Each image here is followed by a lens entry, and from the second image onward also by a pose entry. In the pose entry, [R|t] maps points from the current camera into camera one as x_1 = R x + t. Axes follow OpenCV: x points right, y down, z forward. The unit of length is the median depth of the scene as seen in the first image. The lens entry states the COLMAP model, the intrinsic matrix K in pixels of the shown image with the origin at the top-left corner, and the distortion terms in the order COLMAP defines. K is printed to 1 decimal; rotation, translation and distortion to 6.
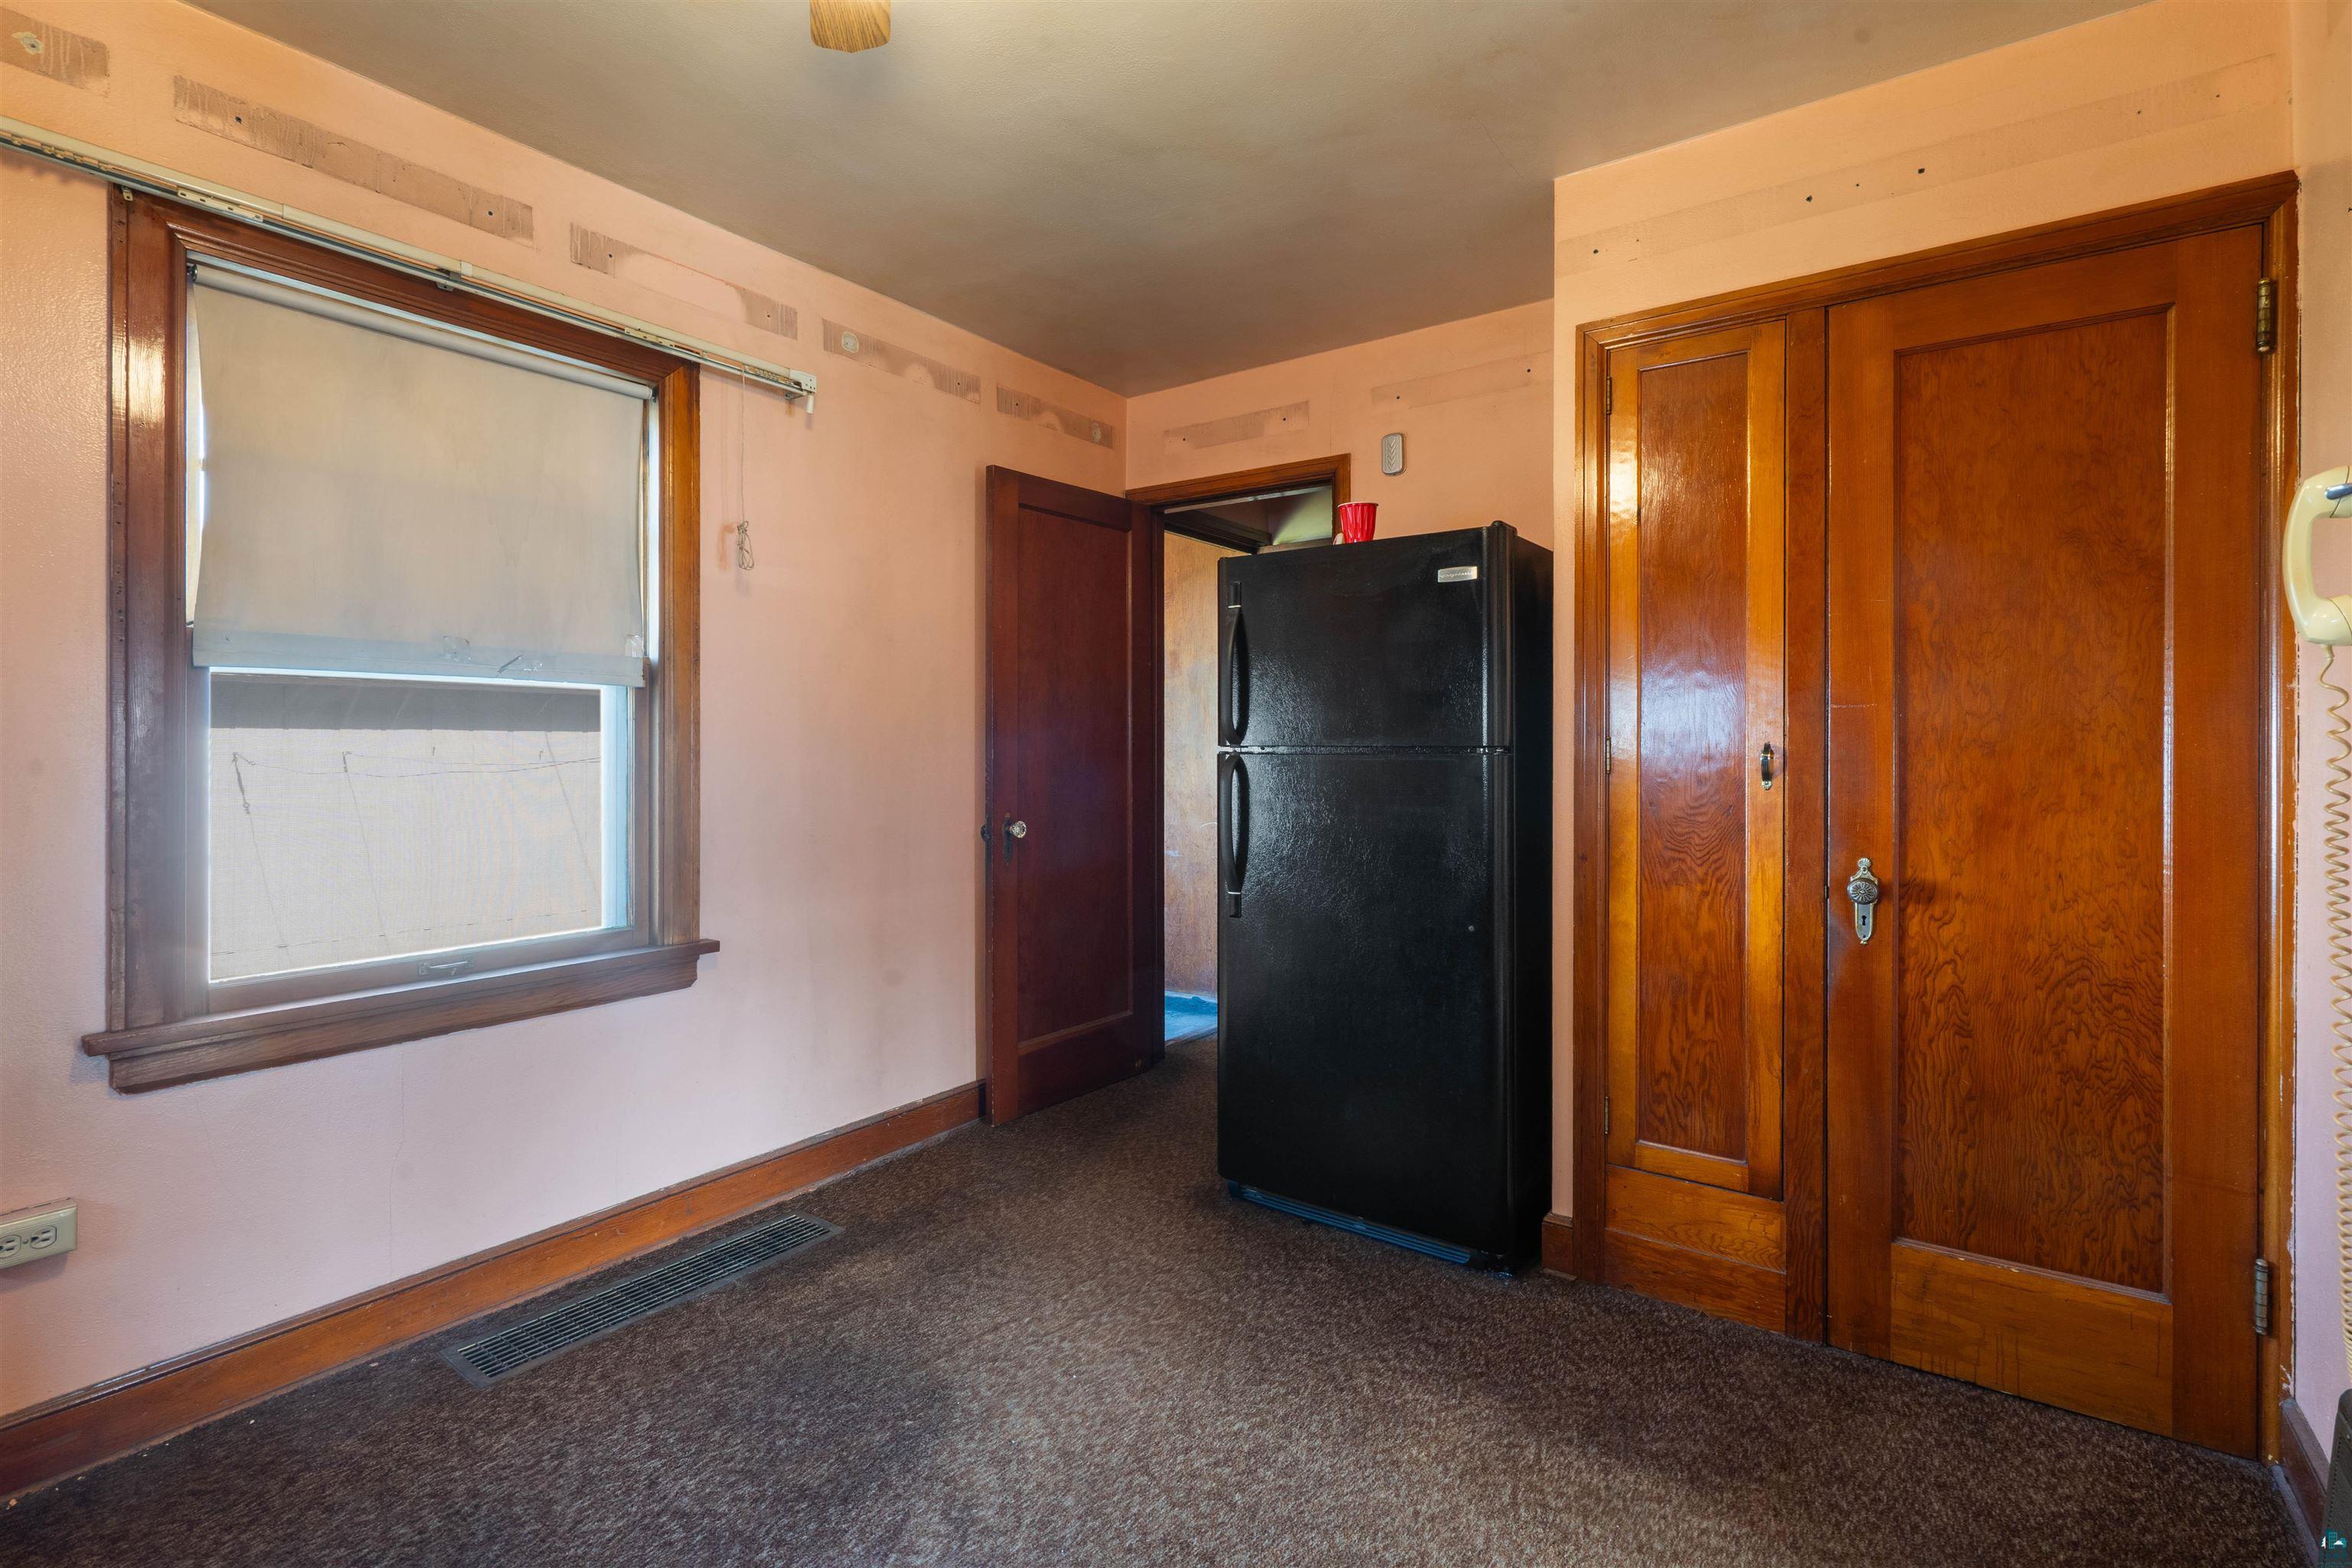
lens RADIAL K [[1089.5, 0, 1177.0], [0, 1089.5, 743.3], [0, 0, 1]] dist [-0.000975, -0.000517]
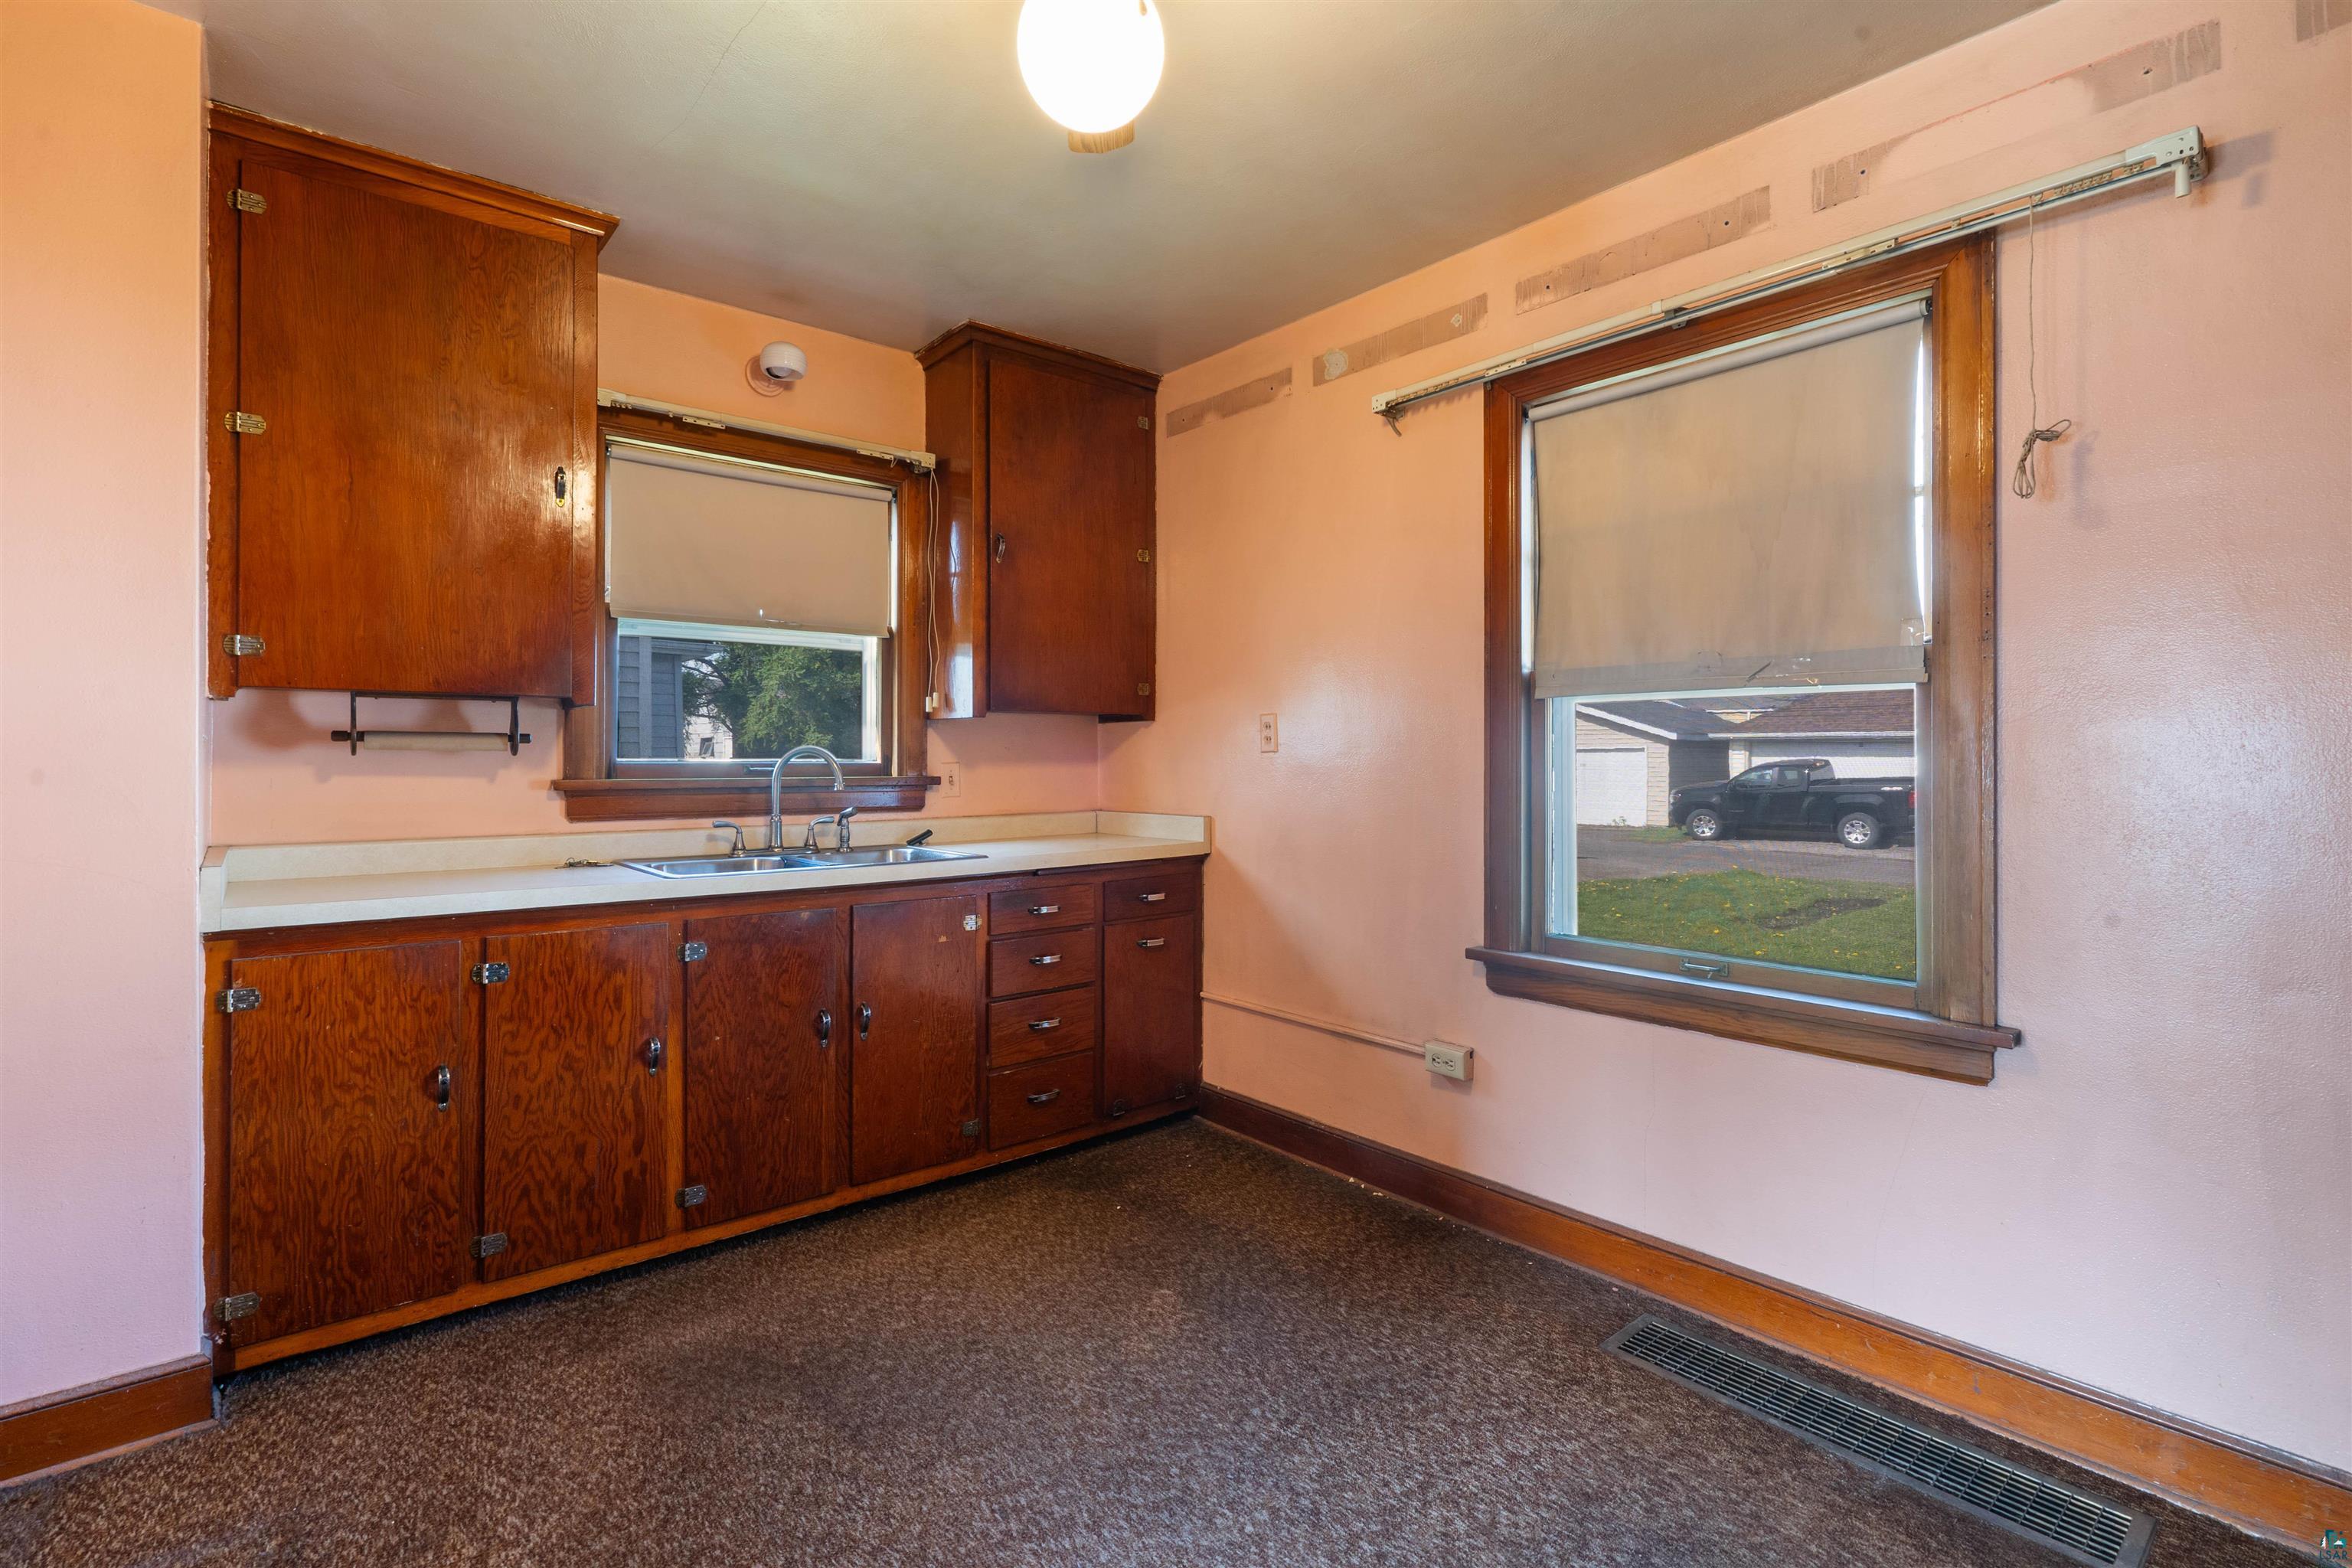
lens RADIAL K [[1082.3, 0, 1172.3], [0, 1082.3, 758.2], [0, 0, 1]] dist [-0.000274, 0.000131]
pose [[-0.251479, -0.003725, -0.967856, 0.450076], [-0.001459, 0.999993, -0.003470, 0.007797], [0.967862, 0.000539, -0.251483, 0.747810]]
